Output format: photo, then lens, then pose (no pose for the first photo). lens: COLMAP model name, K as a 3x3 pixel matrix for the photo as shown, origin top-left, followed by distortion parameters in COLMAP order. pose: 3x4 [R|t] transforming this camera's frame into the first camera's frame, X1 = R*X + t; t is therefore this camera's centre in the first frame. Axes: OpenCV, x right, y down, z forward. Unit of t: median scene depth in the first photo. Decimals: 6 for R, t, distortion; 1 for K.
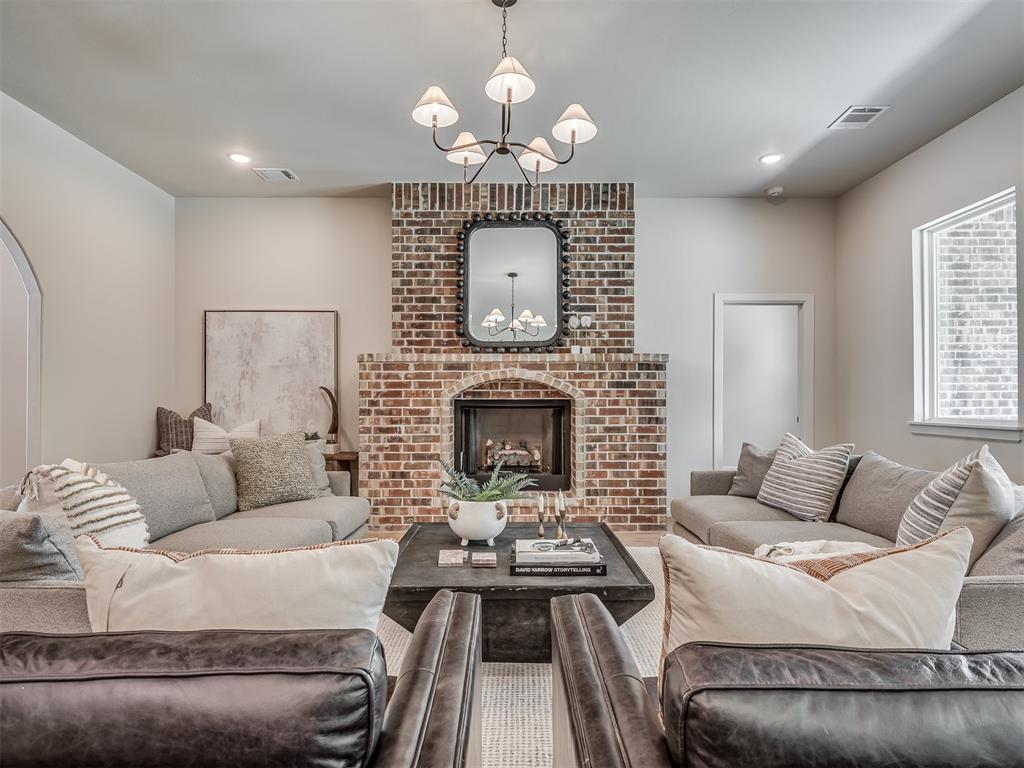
lens RADIAL K [[536.4, 0, 533.5], [0, 536.4, 398.4], [0, 0, 1]] dist [-0.000935, -0.008883]
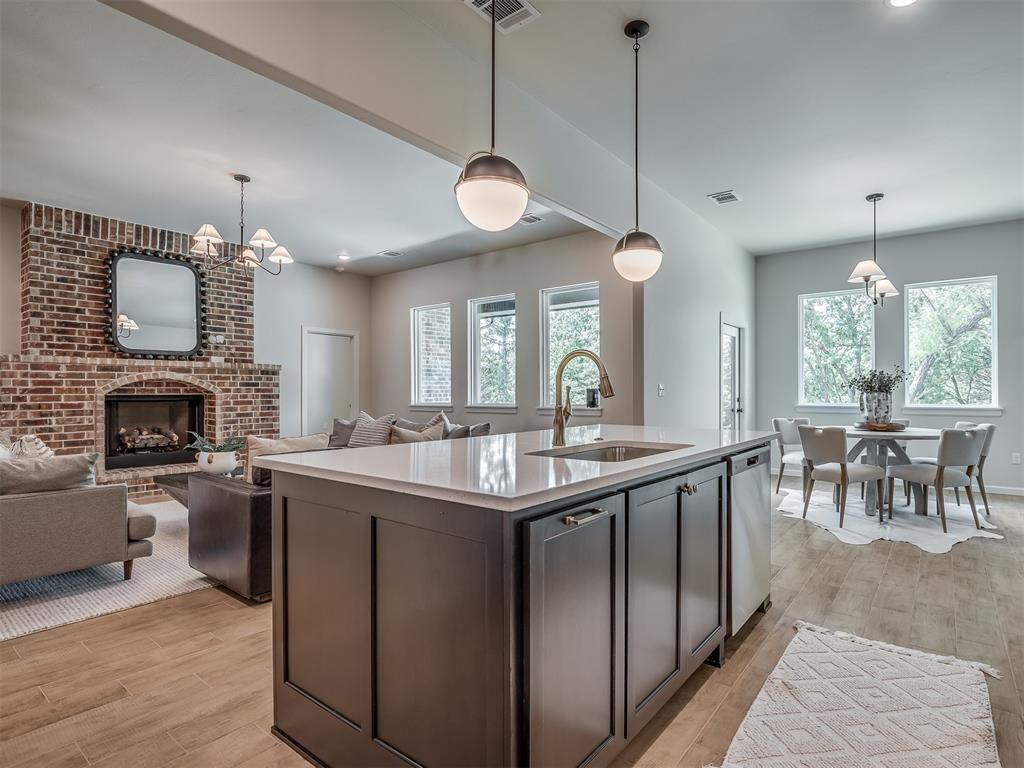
lens RADIAL K [[536.4, 0, 533.5], [0, 536.4, 398.4], [0, 0, 1]] dist [-0.000935, -0.008883]
pose [[0.630119, -0.011180, 0.776418, -0.474160], [0.001567, 0.999913, 0.013126, -0.005013], [-0.776497, -0.007055, 0.630081, -0.525456]]
